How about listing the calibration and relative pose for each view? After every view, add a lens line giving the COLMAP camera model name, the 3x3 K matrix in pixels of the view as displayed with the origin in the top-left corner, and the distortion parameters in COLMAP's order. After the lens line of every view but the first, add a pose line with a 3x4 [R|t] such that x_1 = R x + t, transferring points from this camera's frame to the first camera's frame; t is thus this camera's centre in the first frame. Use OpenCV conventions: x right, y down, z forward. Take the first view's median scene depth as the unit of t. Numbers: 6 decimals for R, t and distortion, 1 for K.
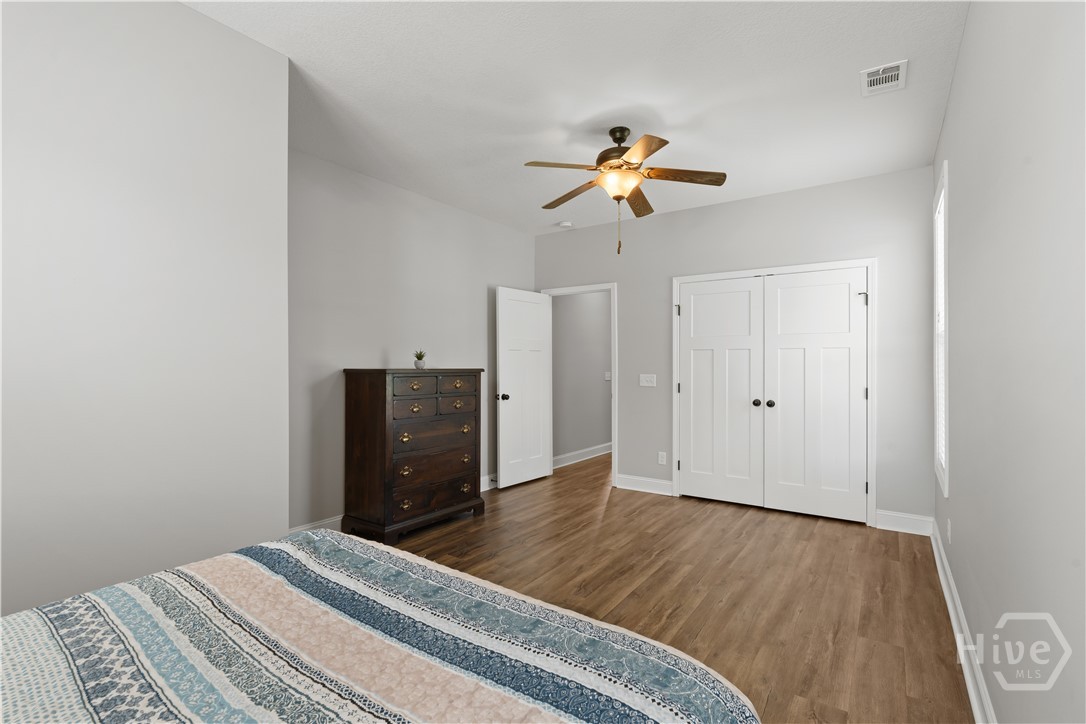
lens RADIAL K [[504.8, 0, 541.2], [0, 504.8, 361.0], [0, 0, 1]] dist [-0.002104, -0.000376]
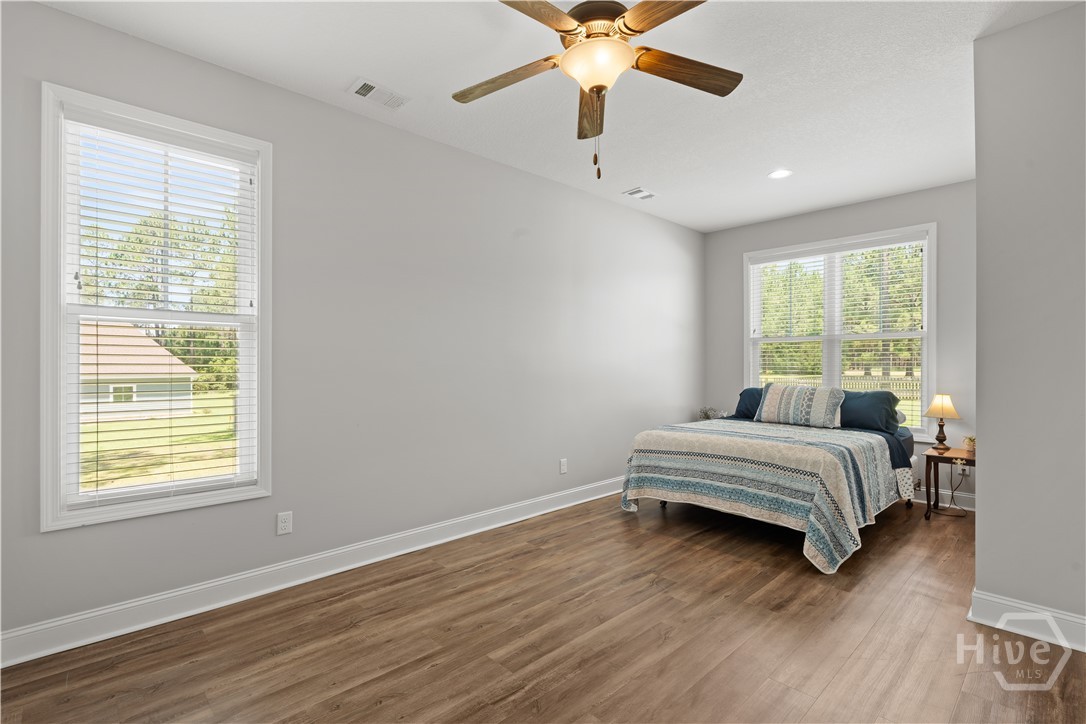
lens RADIAL K [[504.8, 0, 541.2], [0, 504.8, 361.0], [0, 0, 1]] dist [-0.002104, -0.000376]
pose [[-0.978093, 0.002162, 0.208158, 0.092215], [0.000232, 0.999957, -0.009293, 0.023667], [-0.208169, -0.009041, -0.978051, 1.629867]]
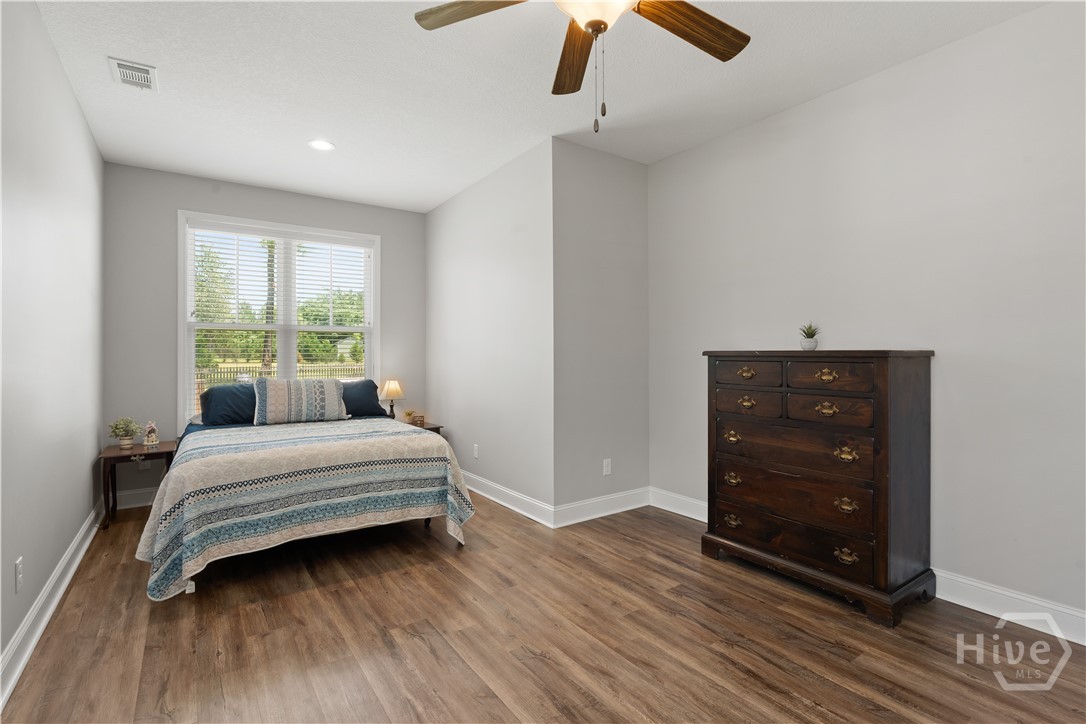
lens RADIAL K [[504.8, 0, 541.2], [0, 504.8, 361.0], [0, 0, 1]] dist [-0.002104, -0.000376]
pose [[-0.350398, 0.009359, -0.936554, 0.661330], [0.004615, 0.999955, 0.008266, 0.026946], [0.936590, -0.001426, -0.350425, 1.123890]]
